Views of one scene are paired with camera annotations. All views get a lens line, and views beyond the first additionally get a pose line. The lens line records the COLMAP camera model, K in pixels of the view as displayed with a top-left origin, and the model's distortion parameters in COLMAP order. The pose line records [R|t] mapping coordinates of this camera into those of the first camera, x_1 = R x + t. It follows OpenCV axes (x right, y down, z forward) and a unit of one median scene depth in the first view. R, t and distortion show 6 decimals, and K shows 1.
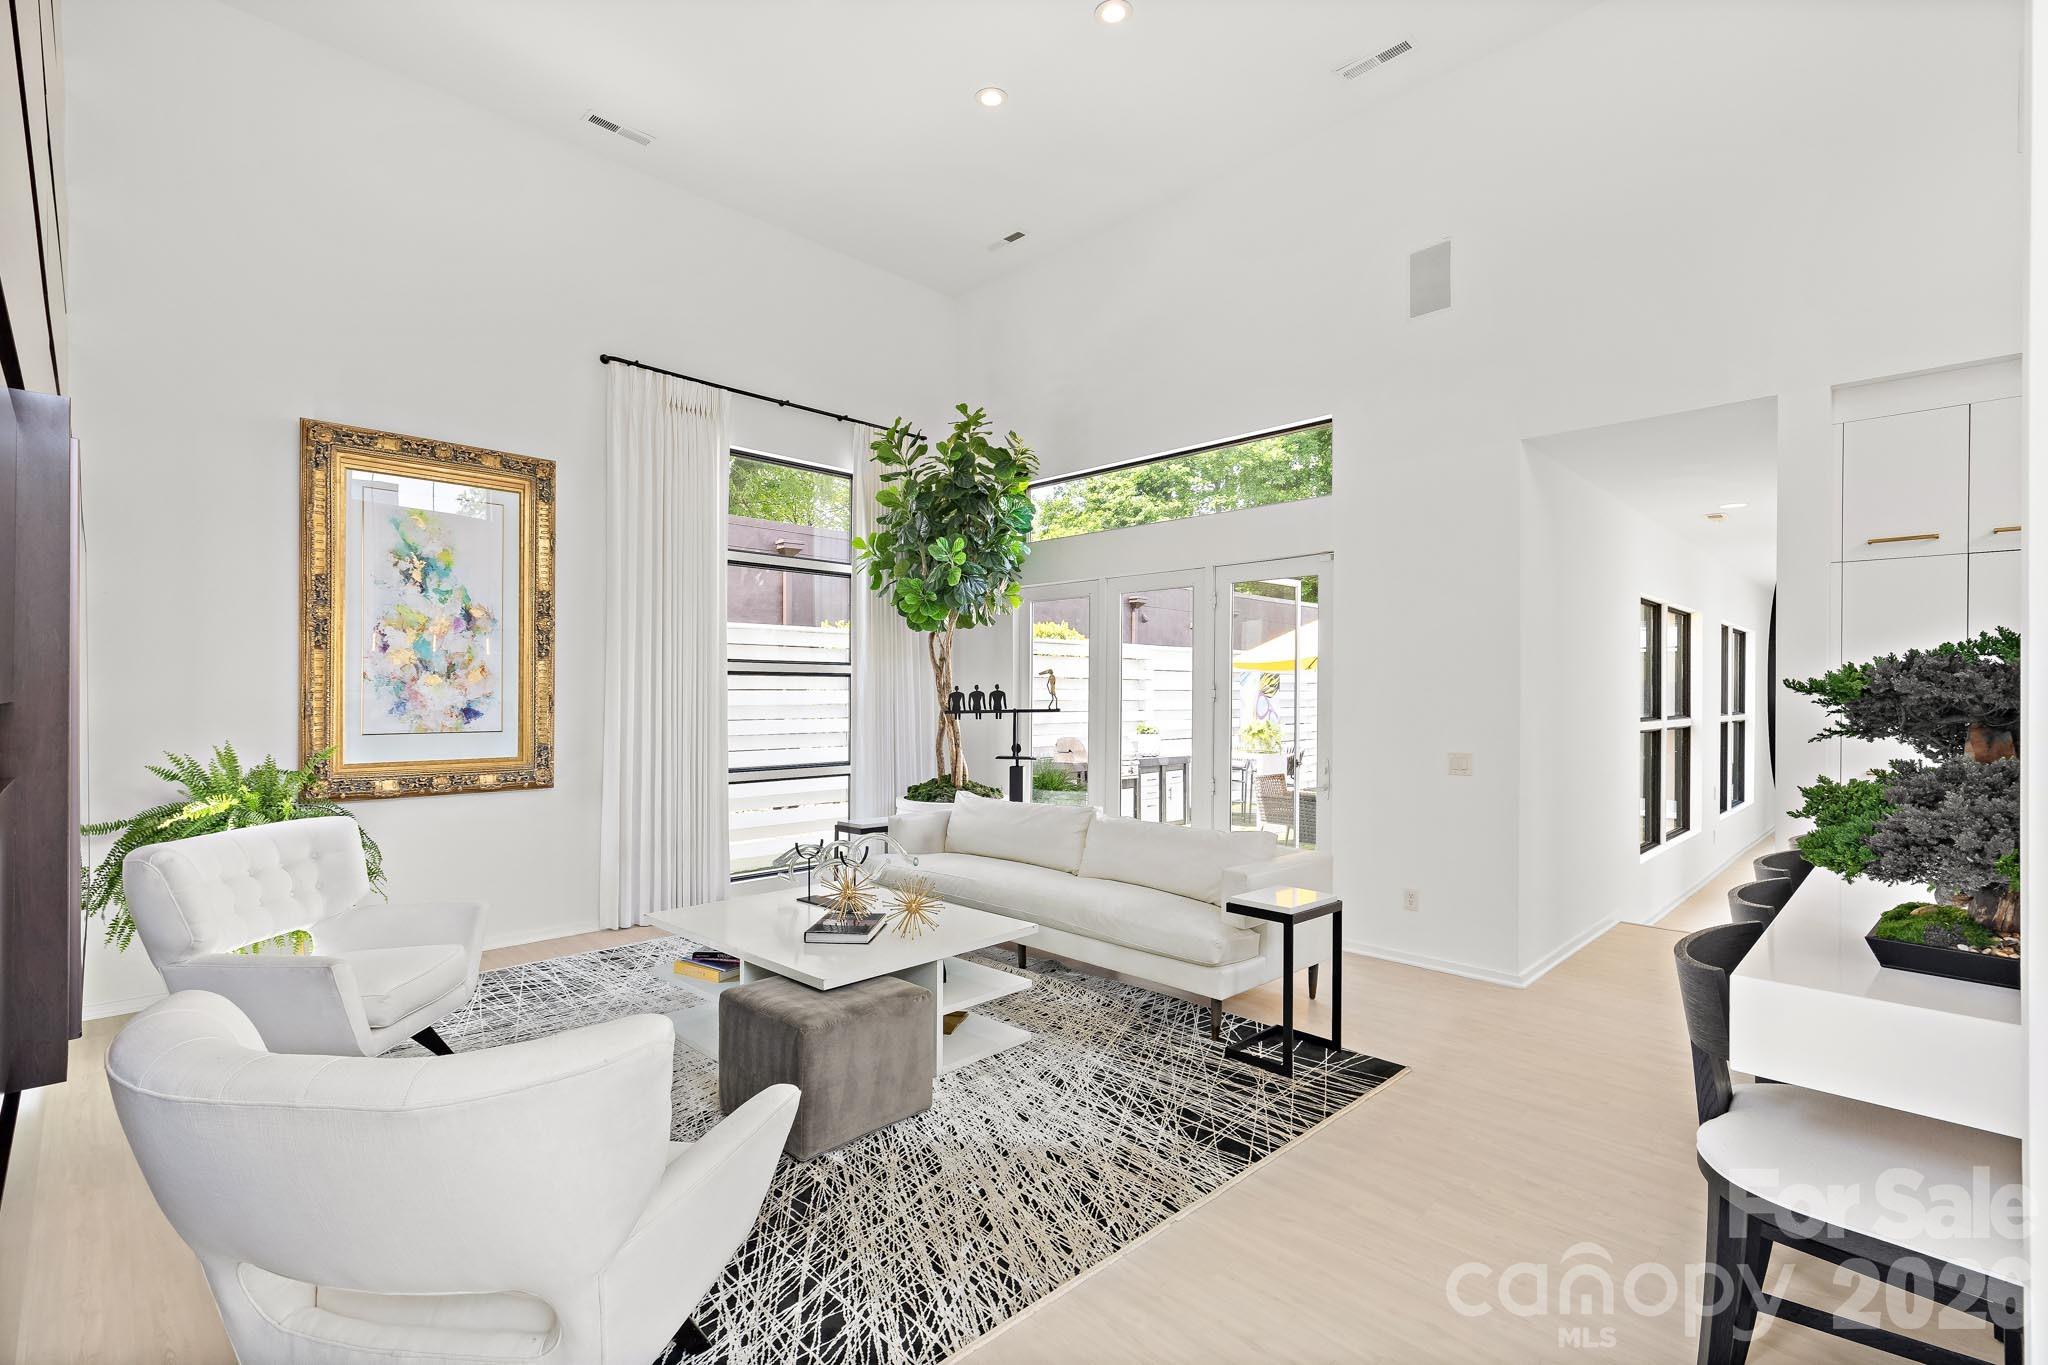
lens RADIAL K [[938.3, 0, 1021.9], [0, 938.3, 690.7], [0, 0, 1]] dist [0.006988, -0.000516]
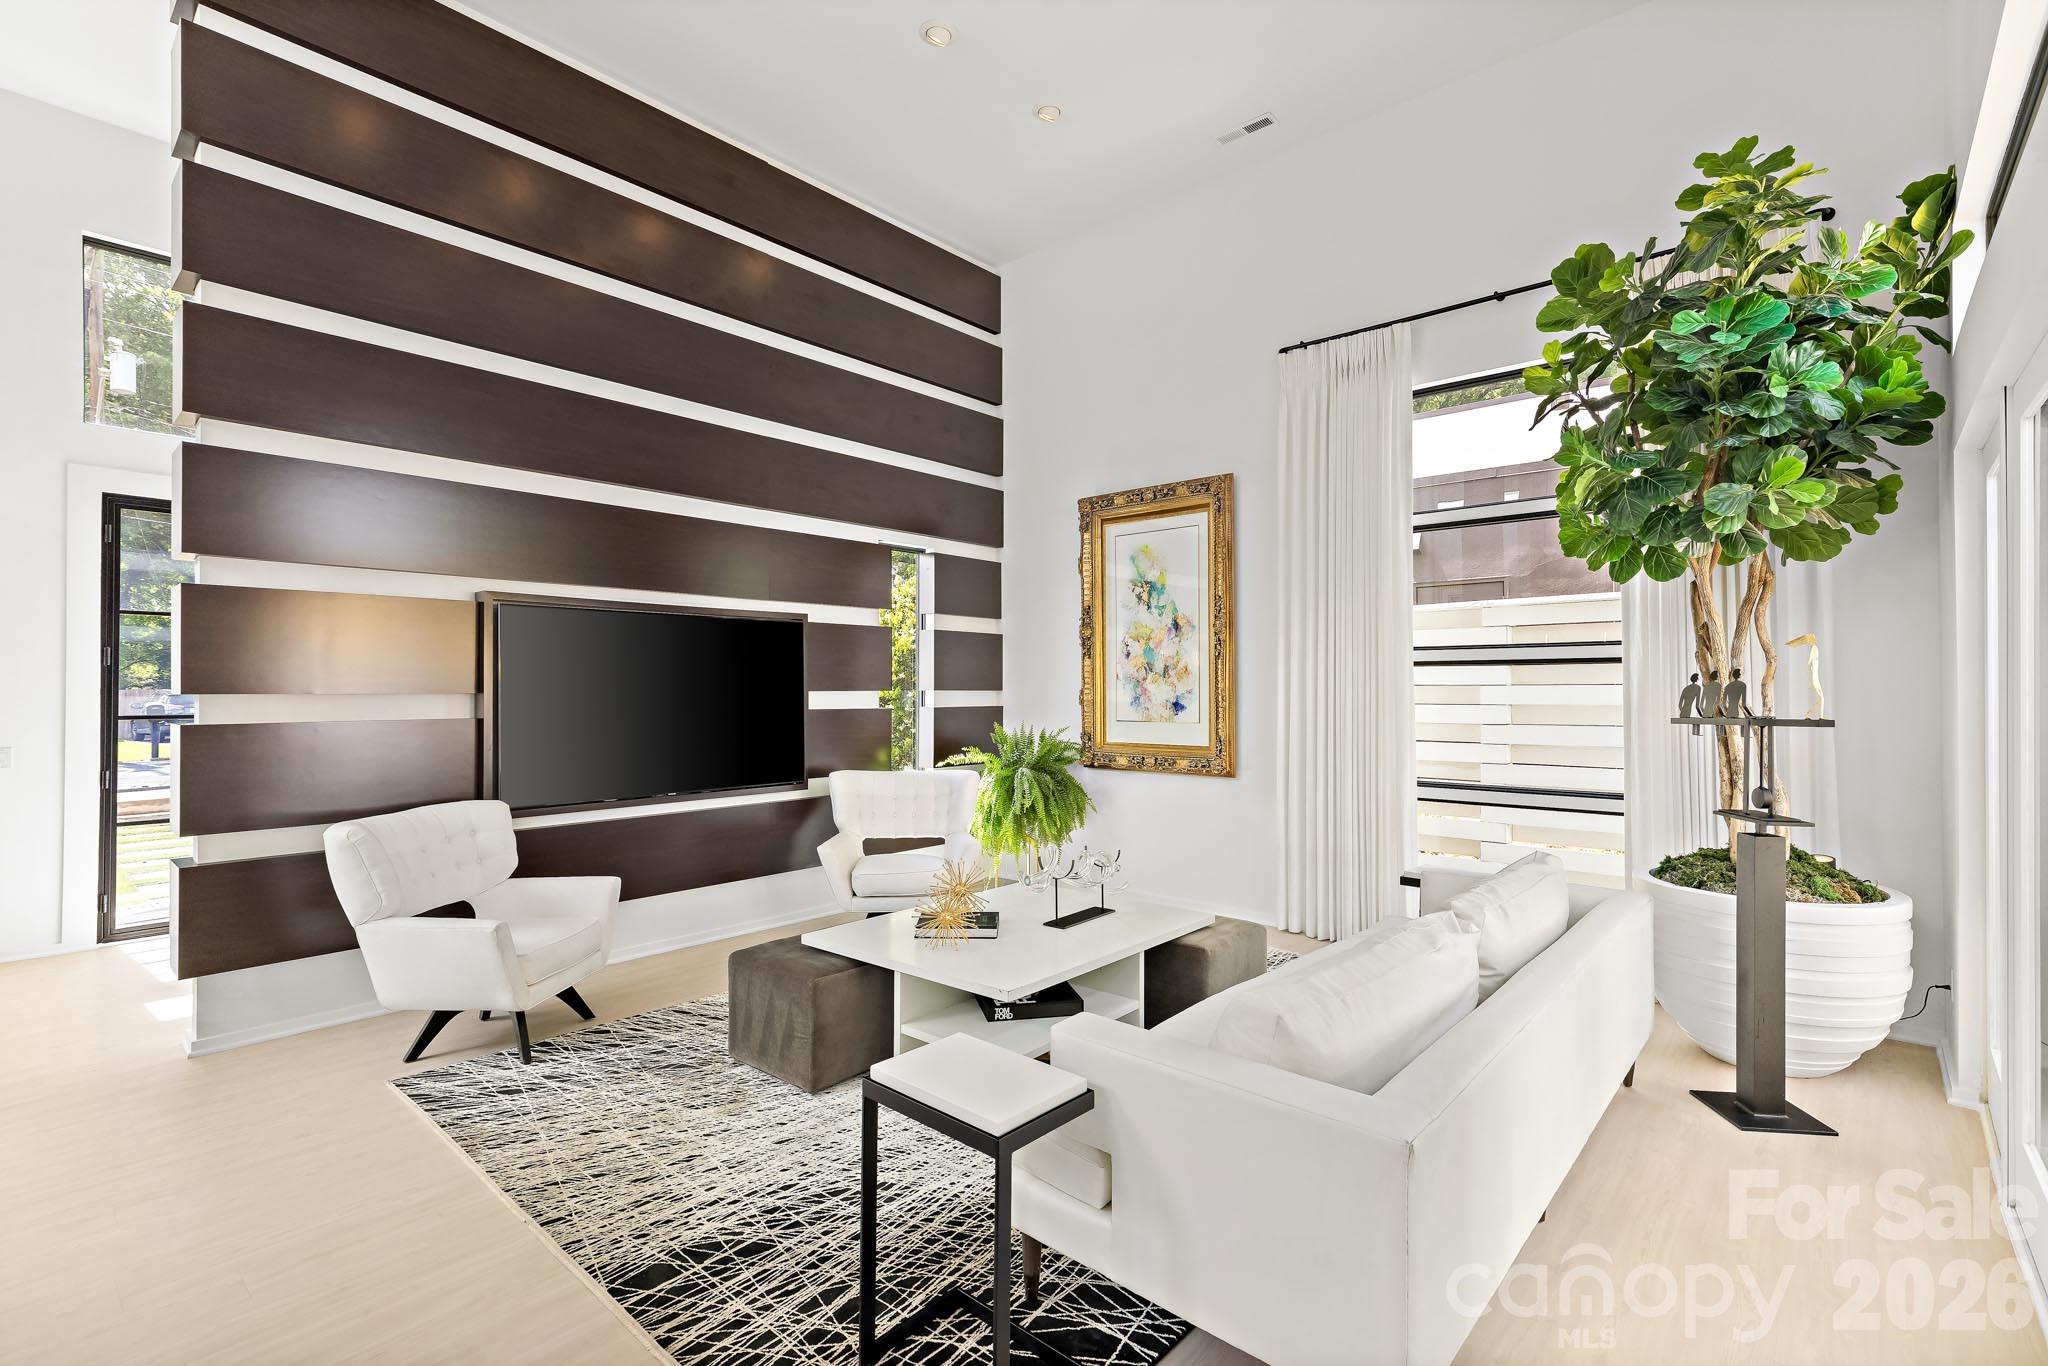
lens RADIAL K [[938.3, 0, 1004.0], [0, 938.3, 681.5], [0, 0, 1]] dist [0.006988, -0.000516]
pose [[0.050324, -0.011965, -0.998661, 0.626718], [0.005348, 0.999917, -0.011711, 0.005442], [0.998719, -0.004751, 0.050384, 0.771631]]
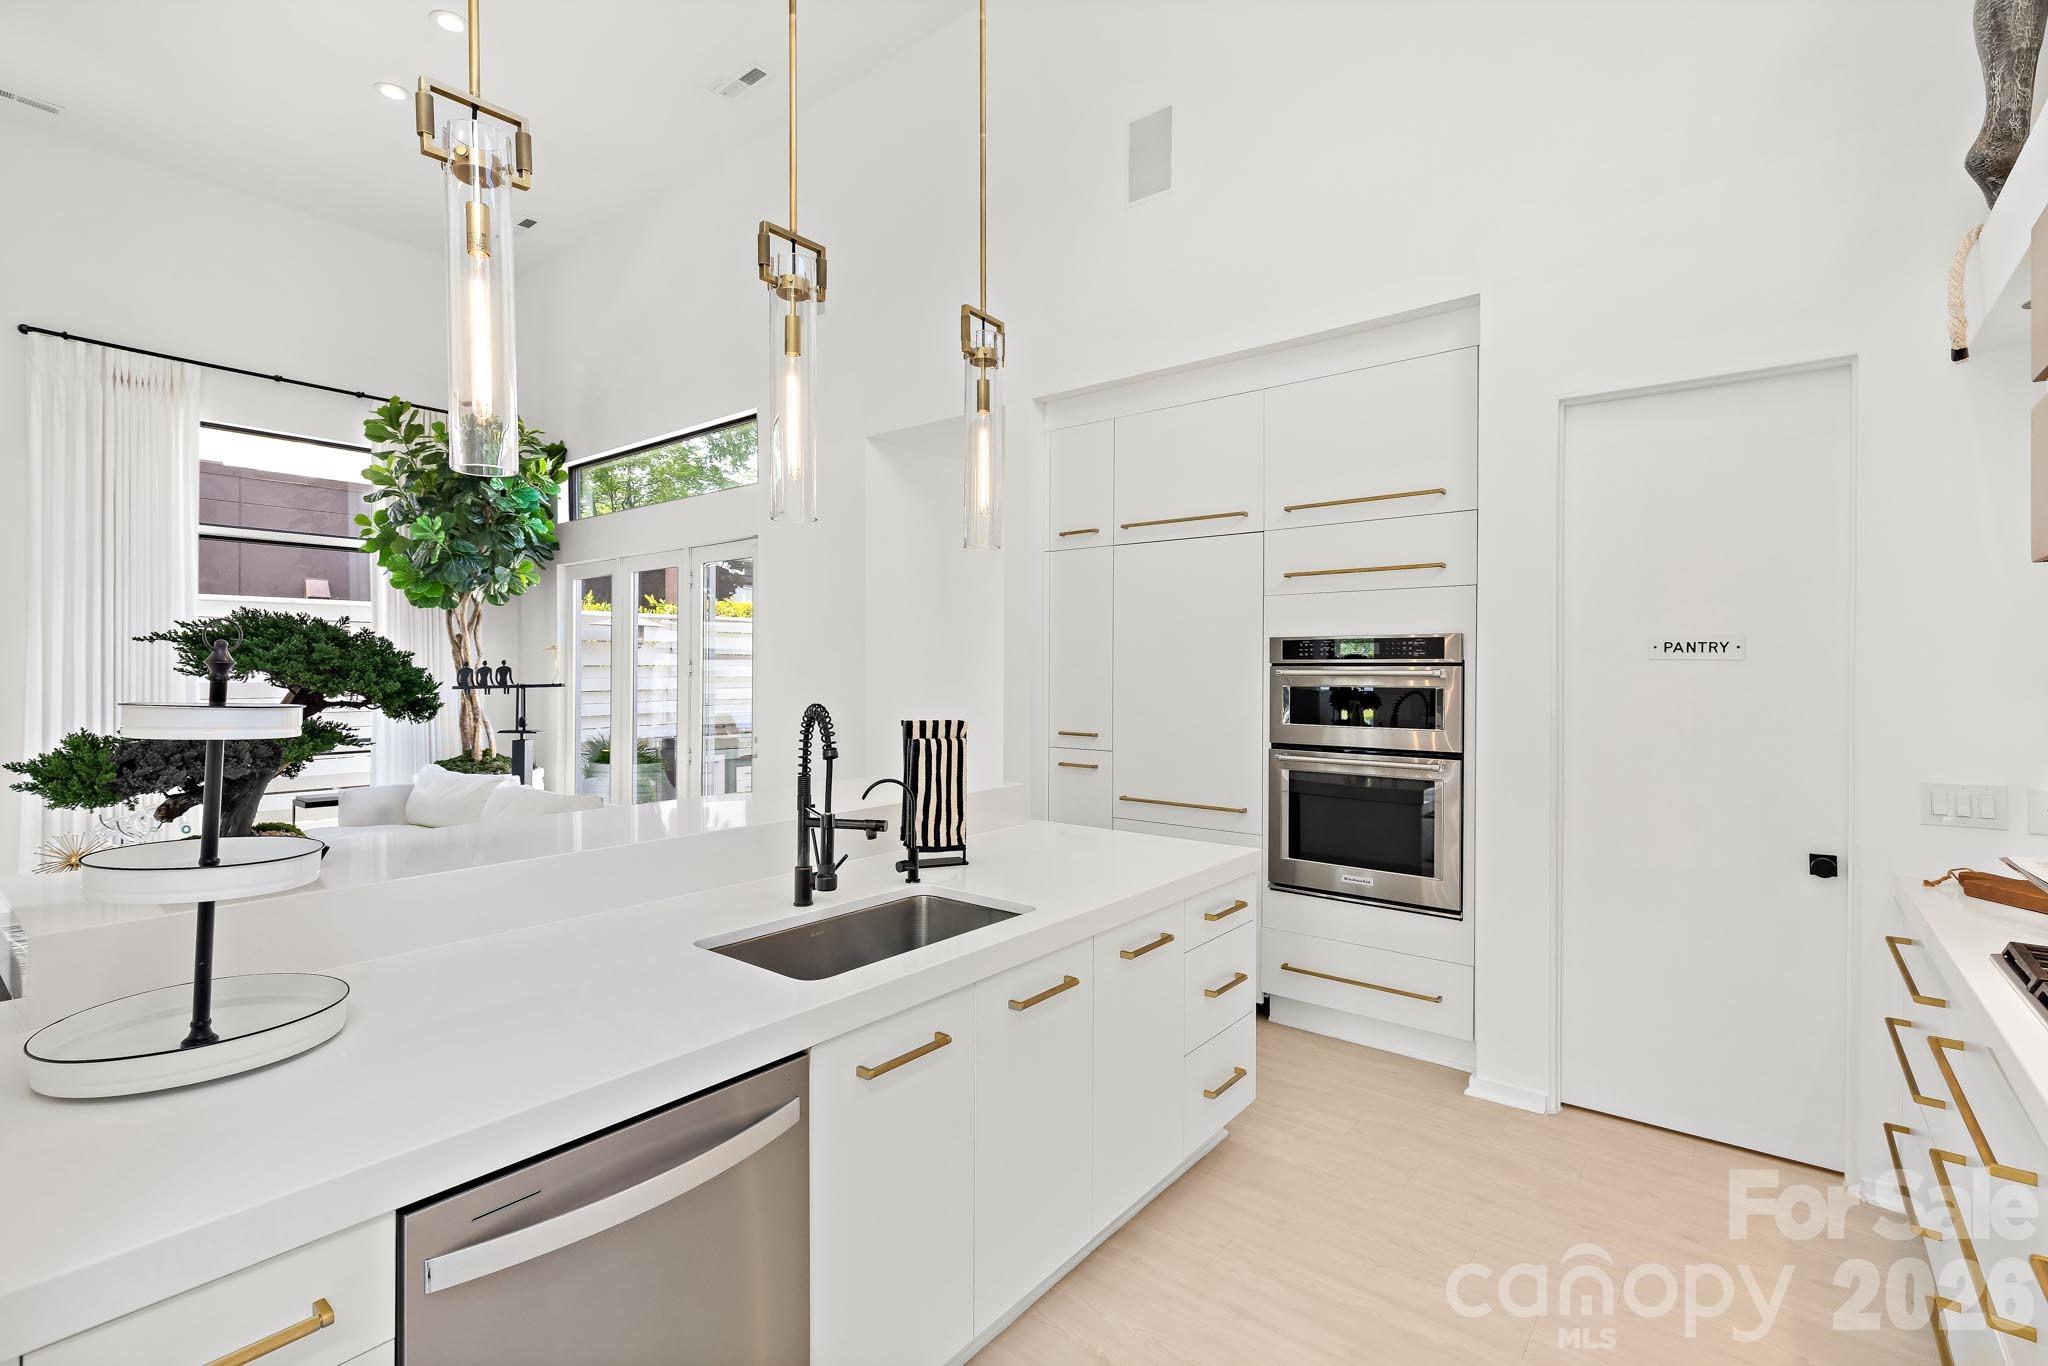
lens RADIAL K [[938.3, 0, 1028.6], [0, 938.3, 668.4], [0, 0, 1]] dist [0.006988, -0.000516]
pose [[0.994214, -0.001911, 0.107398, 0.582527], [0.001989, 0.999998, -0.000618, 0.005376], [-0.107396, 0.000828, 0.994216, -0.110950]]
